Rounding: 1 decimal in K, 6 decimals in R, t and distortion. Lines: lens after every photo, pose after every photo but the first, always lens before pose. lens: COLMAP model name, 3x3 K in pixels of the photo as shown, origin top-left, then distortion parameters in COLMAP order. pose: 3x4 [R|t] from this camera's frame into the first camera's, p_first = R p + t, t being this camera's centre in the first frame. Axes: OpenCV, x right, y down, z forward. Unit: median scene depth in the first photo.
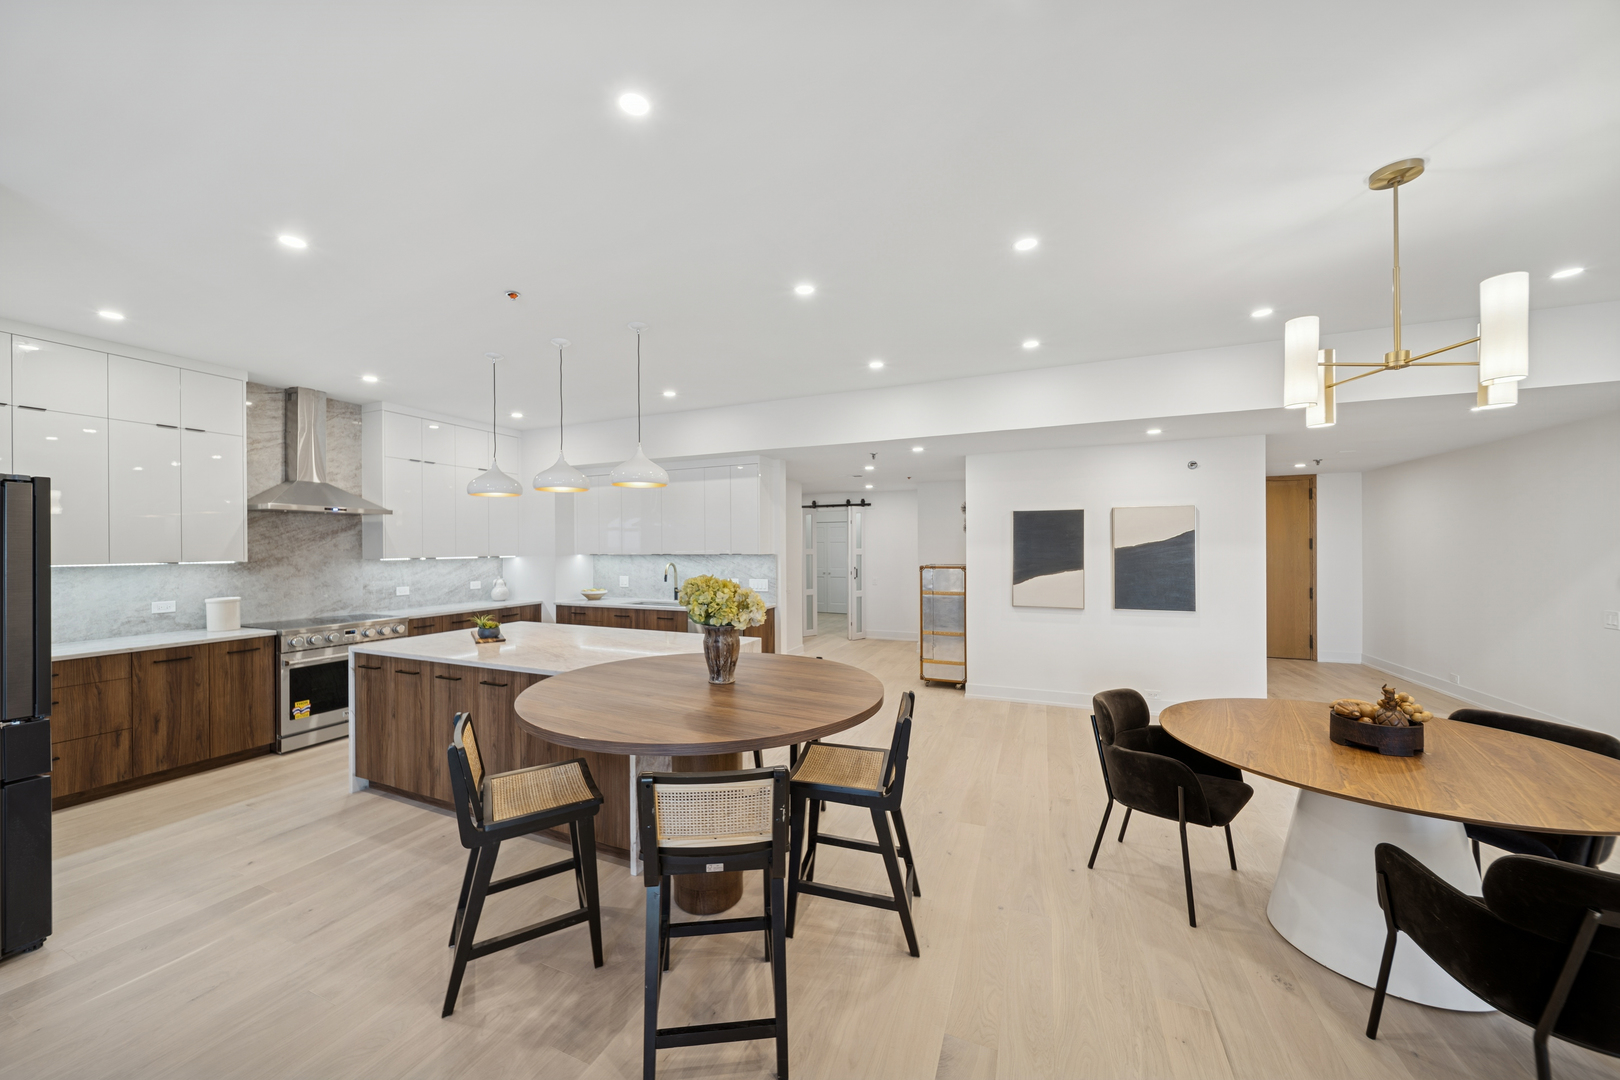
lens RADIAL K [[584.3, 0, 789.8], [0, 584.3, 545.5], [0, 0, 1]] dist [-0.001676, -0.001295]
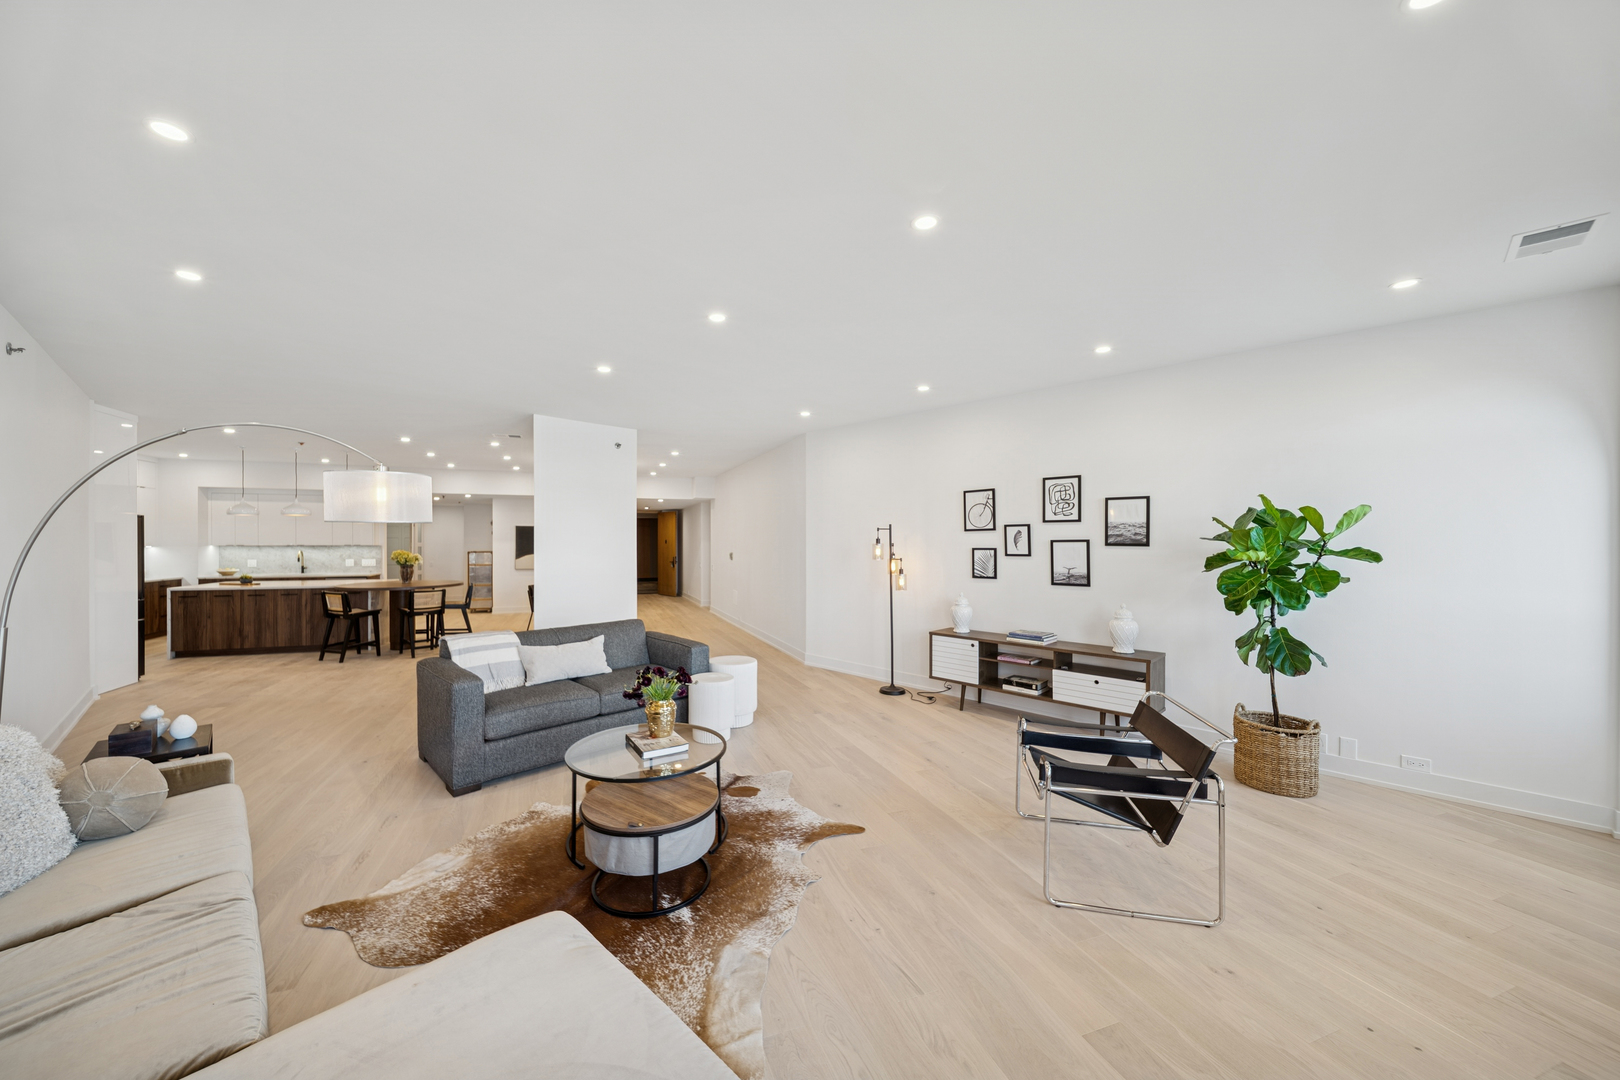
lens RADIAL K [[584.3, 0, 791.0], [0, 584.3, 549.3], [0, 0, 1]] dist [-0.001676, -0.001295]
pose [[0.731439, -0.001205, 0.681905, -0.419414], [-0.007466, 0.999924, 0.009775, -0.001098], [-0.681866, -0.012241, 0.731375, -1.538093]]
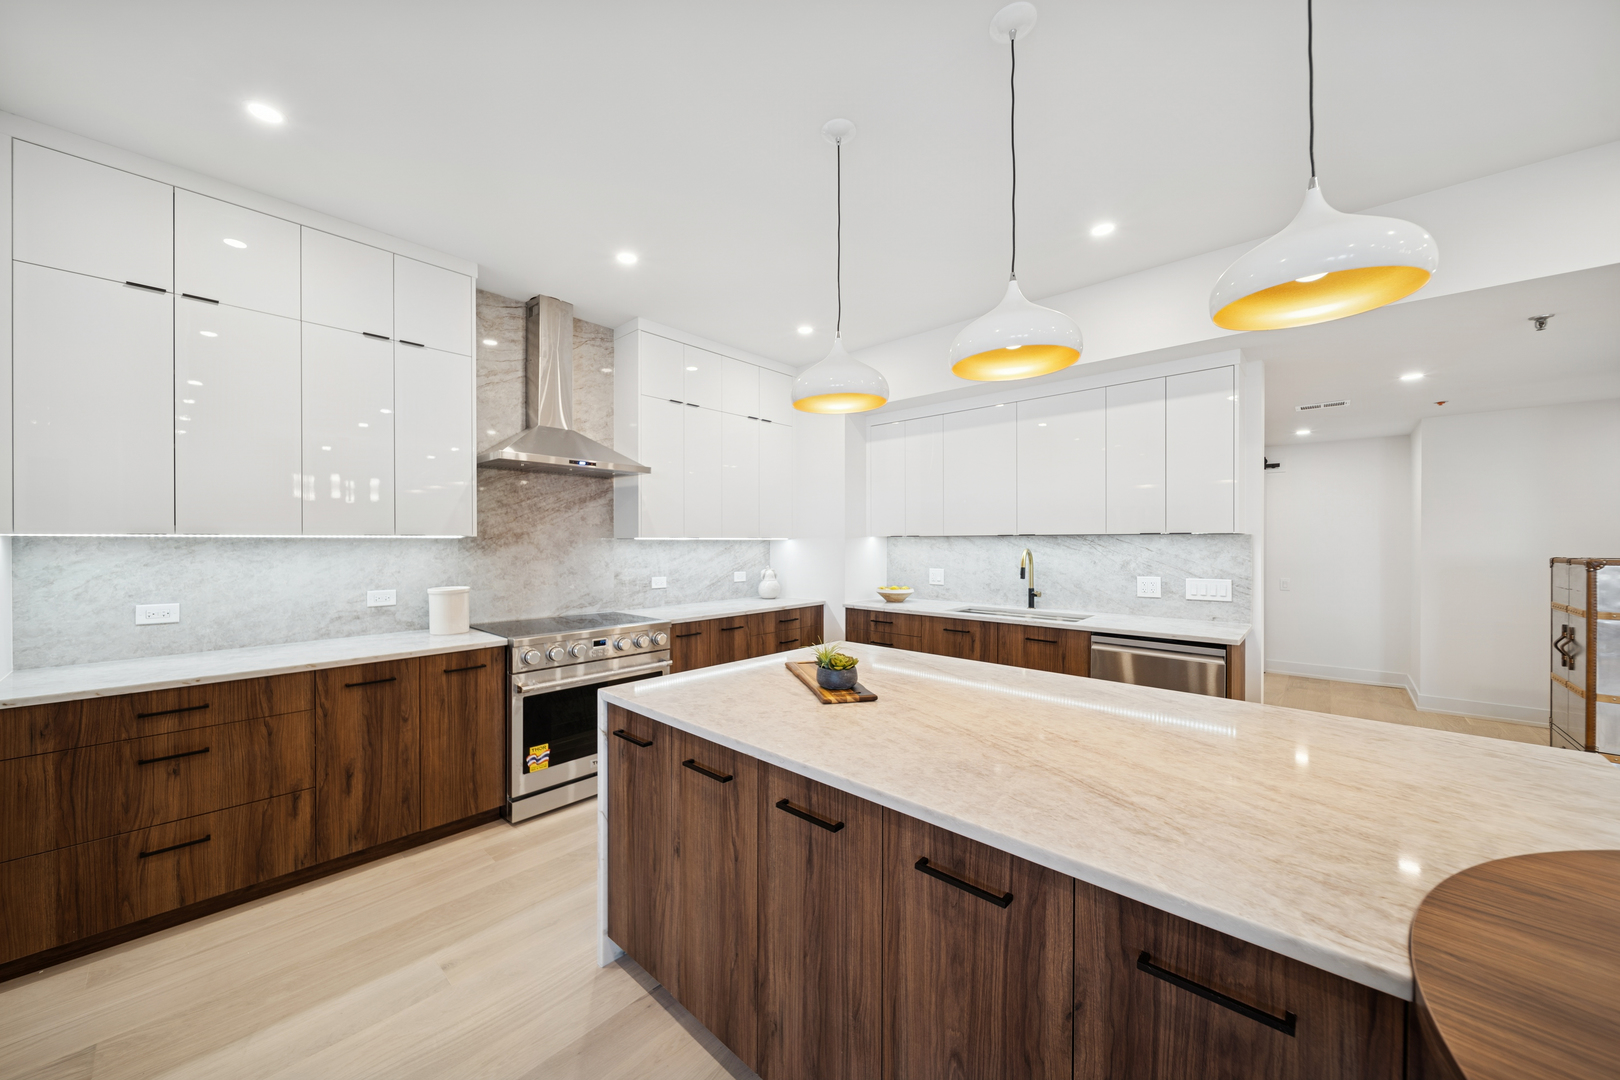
lens RADIAL K [[584.3, 0, 783.3], [0, 584.3, 540.9], [0, 0, 1]] dist [-0.001676, -0.001295]
pose [[0.942810, 0.004997, -0.333294, -0.322686], [-0.004377, 0.999987, 0.002610, 0.027319], [0.333303, -0.001002, 0.942819, 0.426051]]
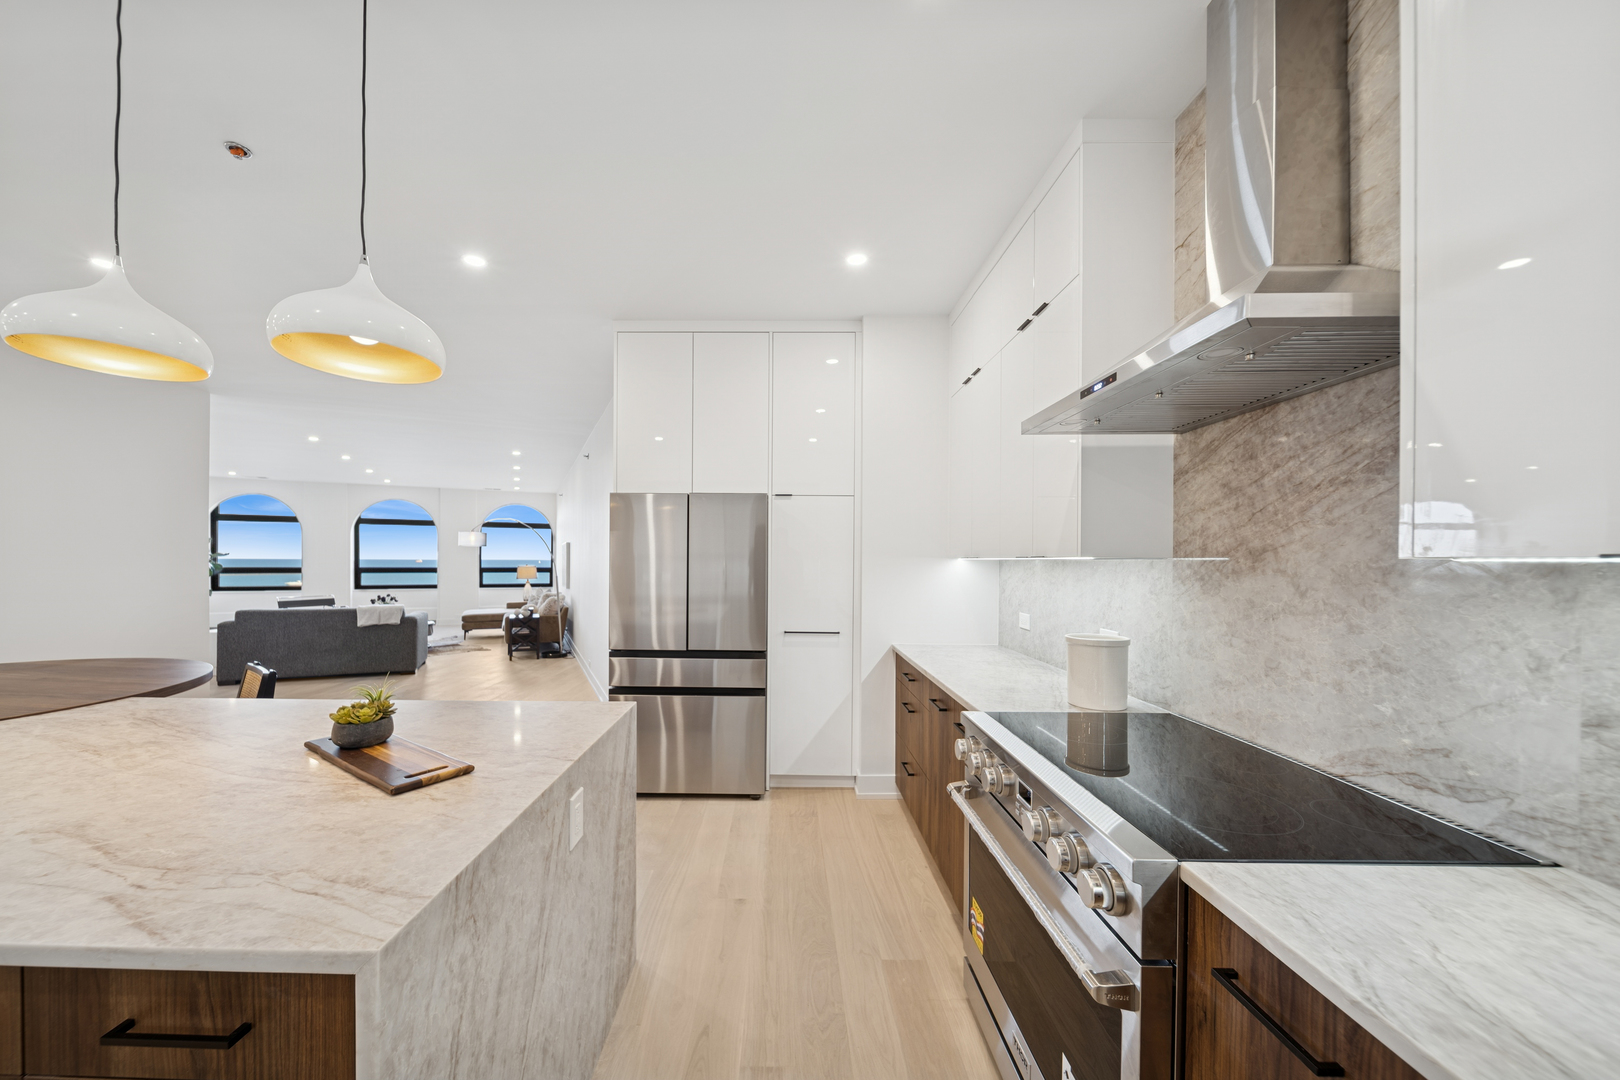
lens RADIAL K [[584.3, 0, 785.9], [0, 584.3, 566.5], [0, 0, 1]] dist [-0.001676, -0.001295]
pose [[-0.916551, 0.005892, -0.399875, -0.511412], [0.000890, 0.999919, 0.012694, 0.026481], [0.399917, 0.011279, -0.916482, 1.209057]]
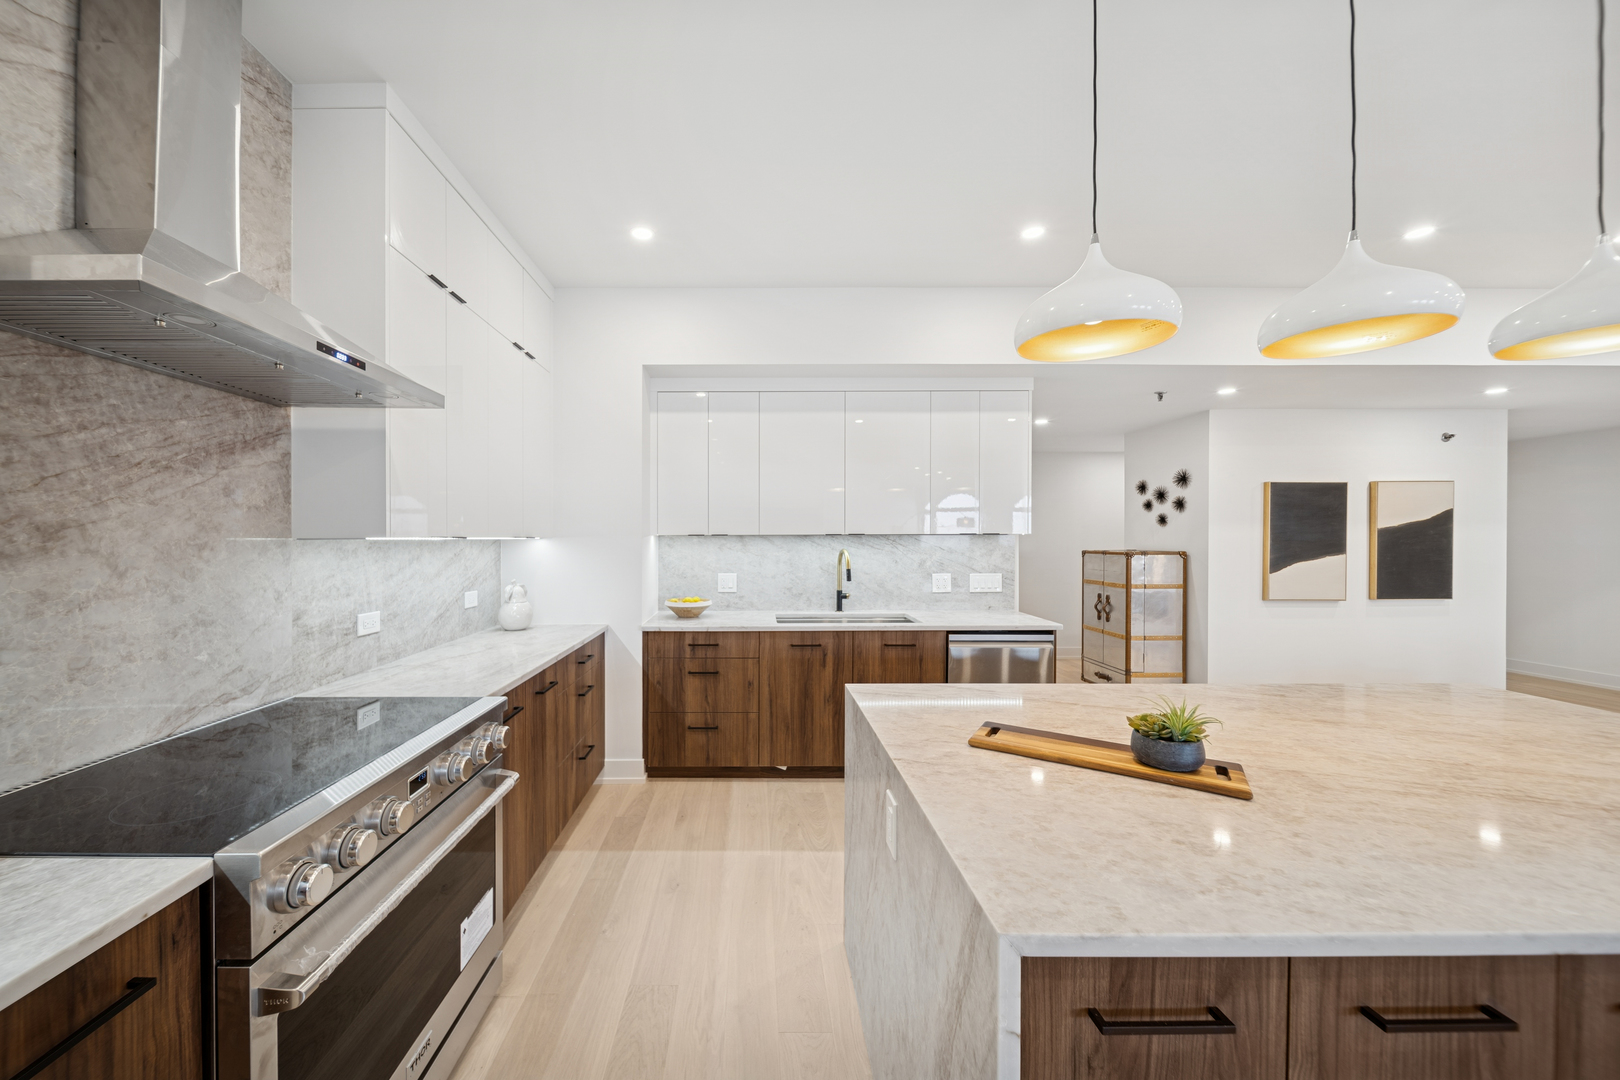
lens RADIAL K [[584.3, 0, 754.5], [0, 584.3, 542.8], [0, 0, 1]] dist [-0.001676, -0.001295]
pose [[0.911888, 0.000907, 0.410438, -0.711362], [-0.003518, 0.999978, 0.005604, 0.026674], [-0.410424, -0.006554, 0.911871, 0.657104]]
